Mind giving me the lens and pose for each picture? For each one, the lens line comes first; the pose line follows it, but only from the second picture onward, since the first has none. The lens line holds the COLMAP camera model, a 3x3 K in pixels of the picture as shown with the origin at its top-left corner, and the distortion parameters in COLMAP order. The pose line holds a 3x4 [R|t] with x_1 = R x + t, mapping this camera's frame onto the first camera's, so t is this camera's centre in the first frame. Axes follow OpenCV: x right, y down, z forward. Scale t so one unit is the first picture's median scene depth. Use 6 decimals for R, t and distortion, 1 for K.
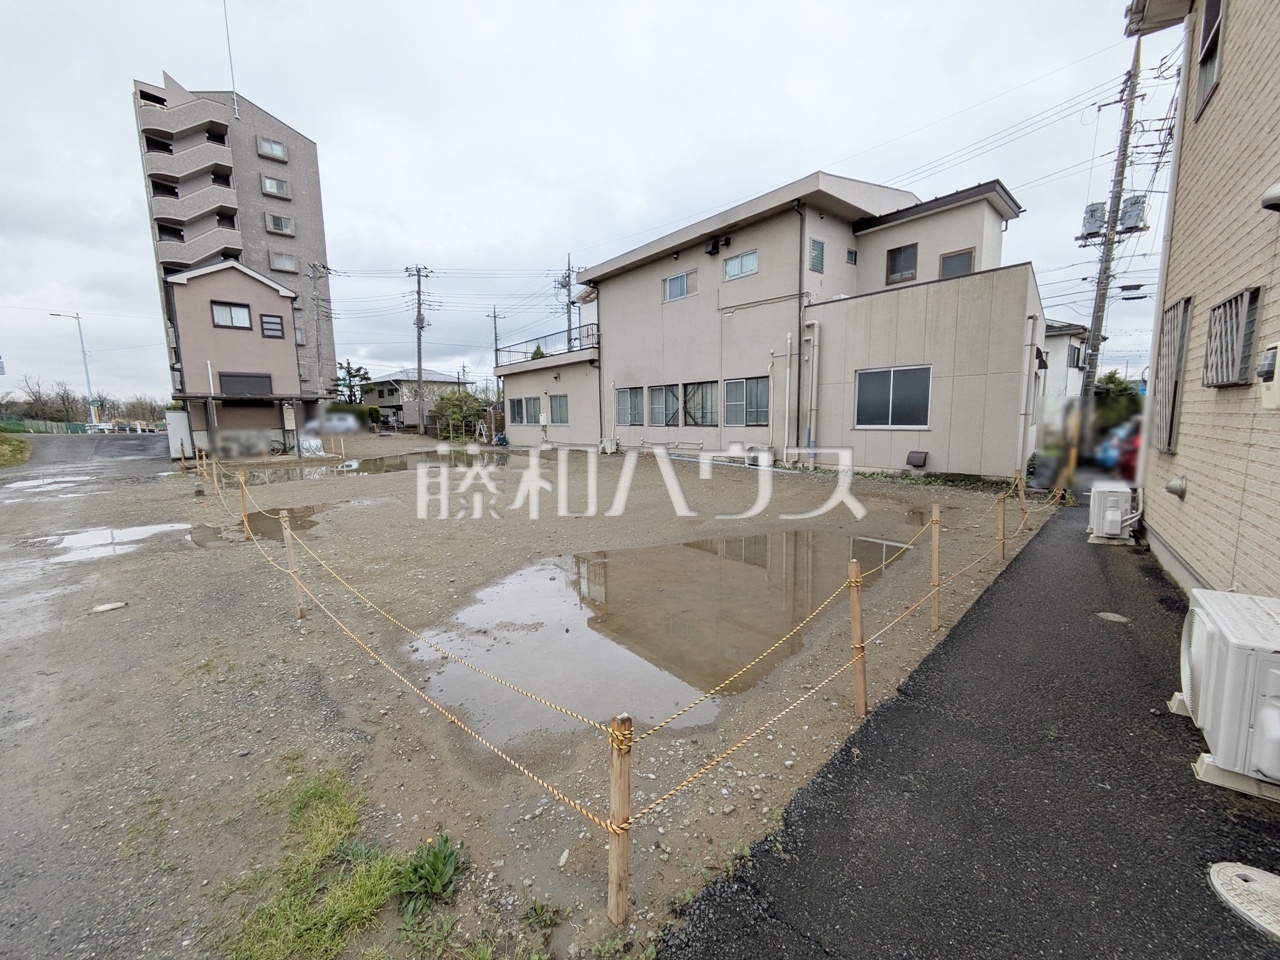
lens RADIAL K [[503.1, 0, 640.0], [0, 503.1, 480.0], [0, 0, 1]] dist [0.000306, 0.000552]
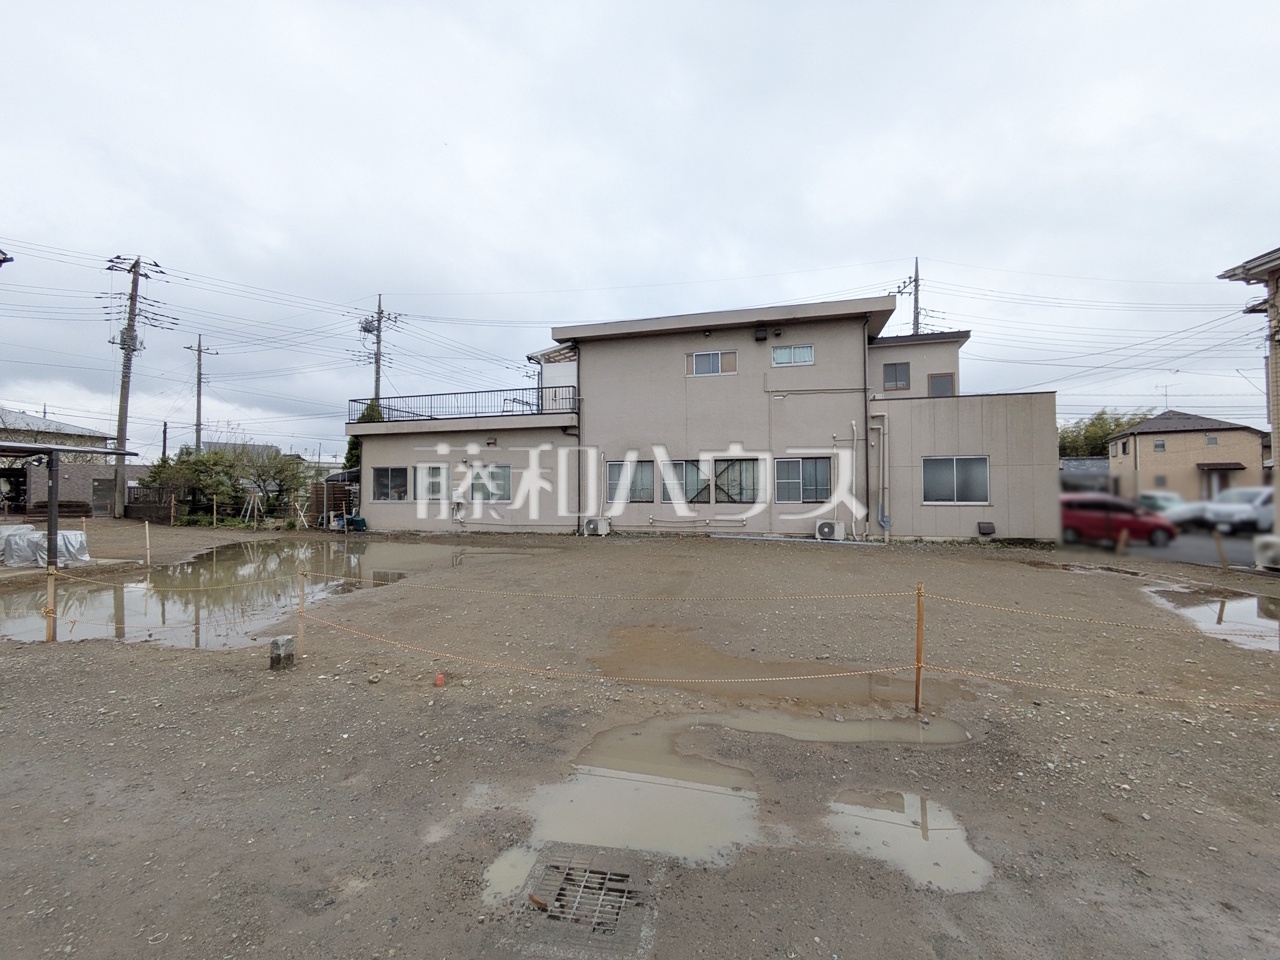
lens RADIAL K [[505.0, 0, 640.3], [0, 505.0, 478.7], [0, 0, 1]] dist [0.003724, -0.002307]
pose [[0.814038, 0.024320, 0.580303, -0.574231], [0.065126, 0.989000, -0.132805, -0.033448], [-0.577149, 0.145901, 0.803499, 0.292868]]
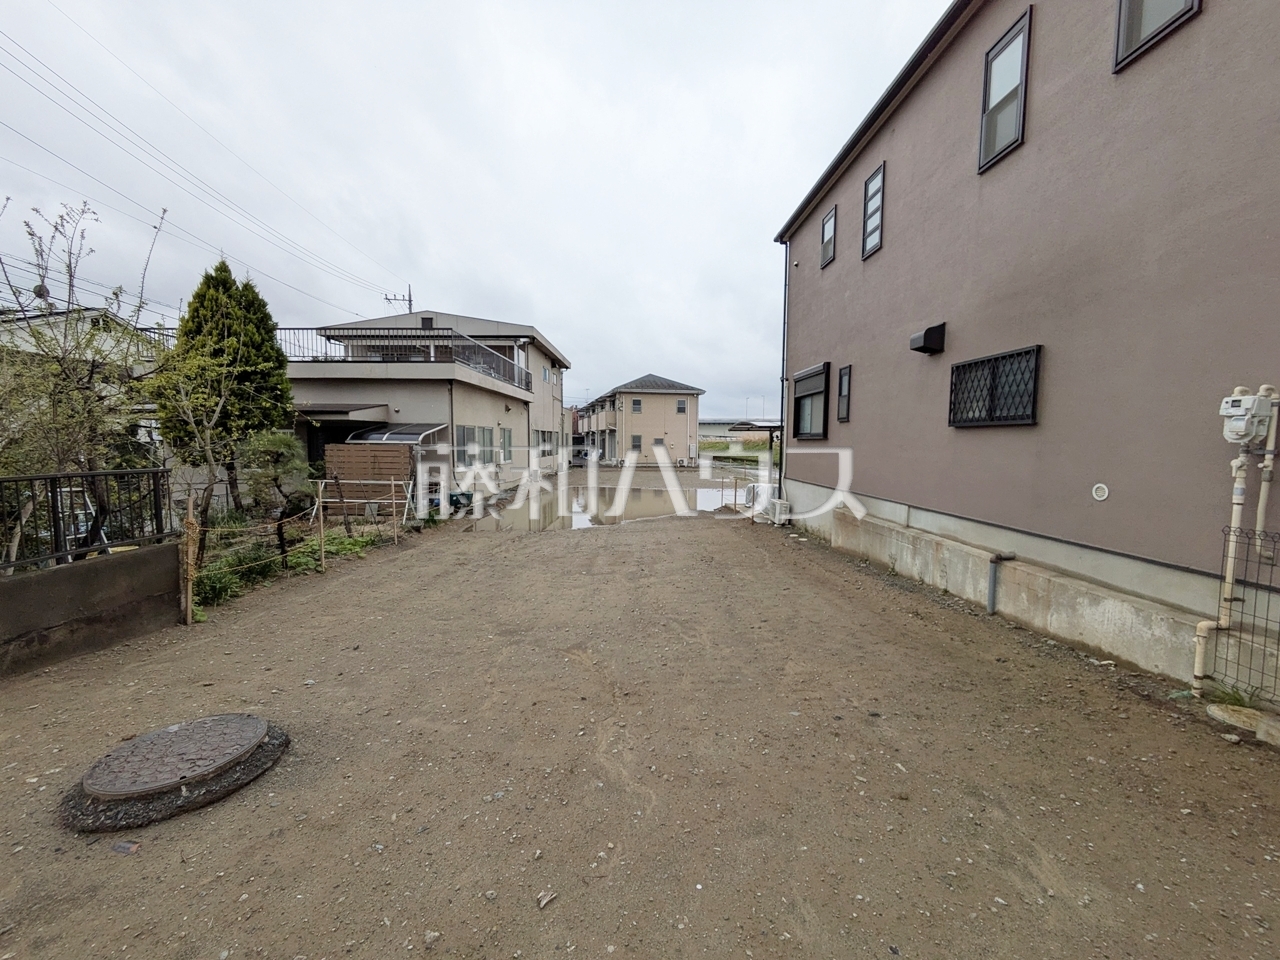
lens RADIAL K [[508.9, 0, 640.9], [0, 508.9, 481.3], [0, 0, 1]] dist [-0.002028, 0.002845]
pose [[-0.780909, -0.033036, 0.623770, -1.176812], [0.090233, 0.982160, 0.164982, -0.269564], [-0.618093, 0.185121, -0.763997, 2.077512]]
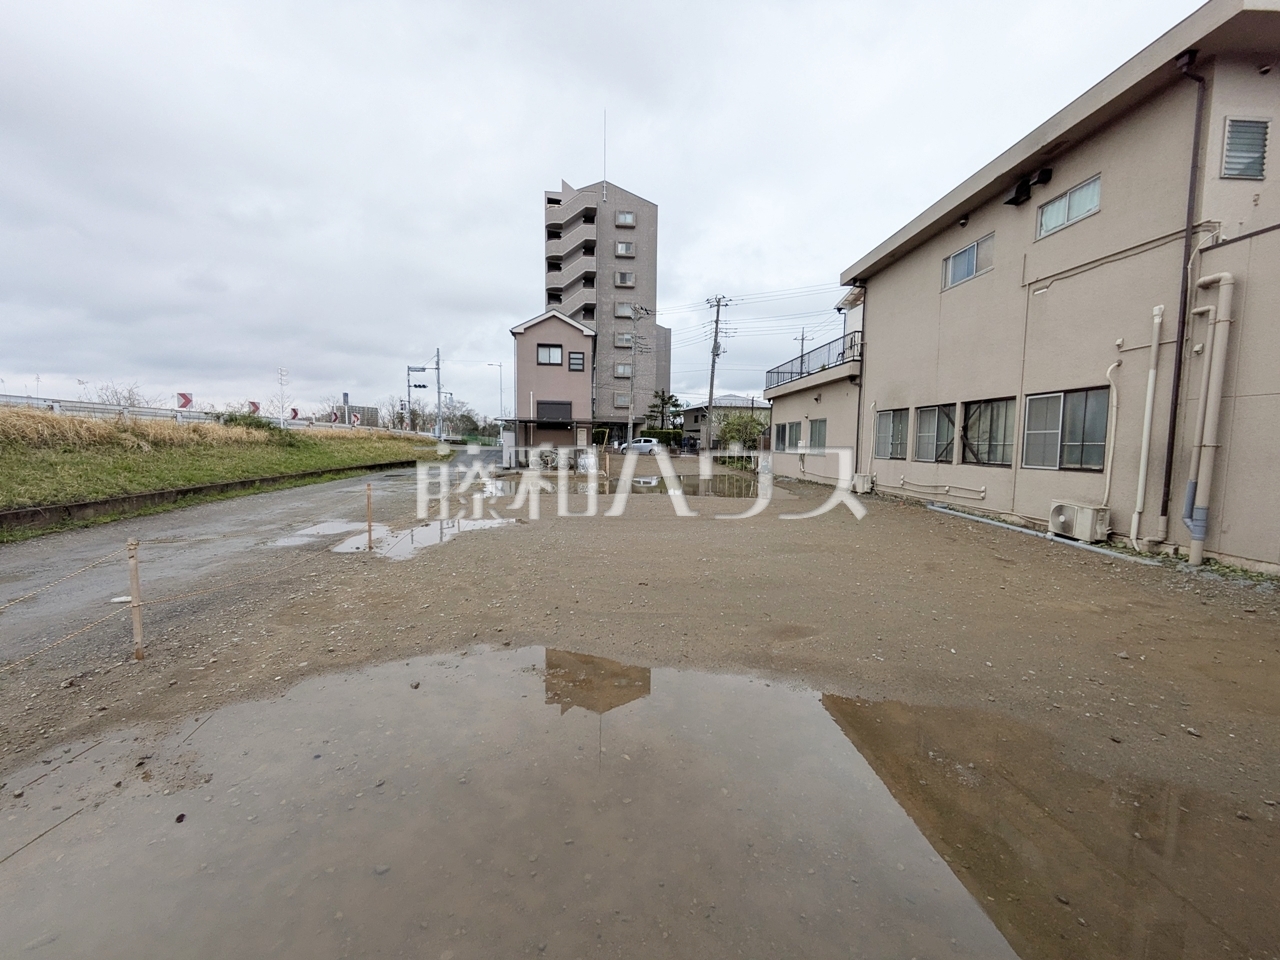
lens RADIAL K [[504.7, 0, 643.7], [0, 504.7, 480.0], [0, 0, 1]] dist [-0.002082, 0.003547]
pose [[0.810075, 0.071367, -0.581967, 0.135831], [-0.100871, 0.994729, -0.018424, -0.028531], [0.577584, 0.073629, 0.813004, 0.188759]]
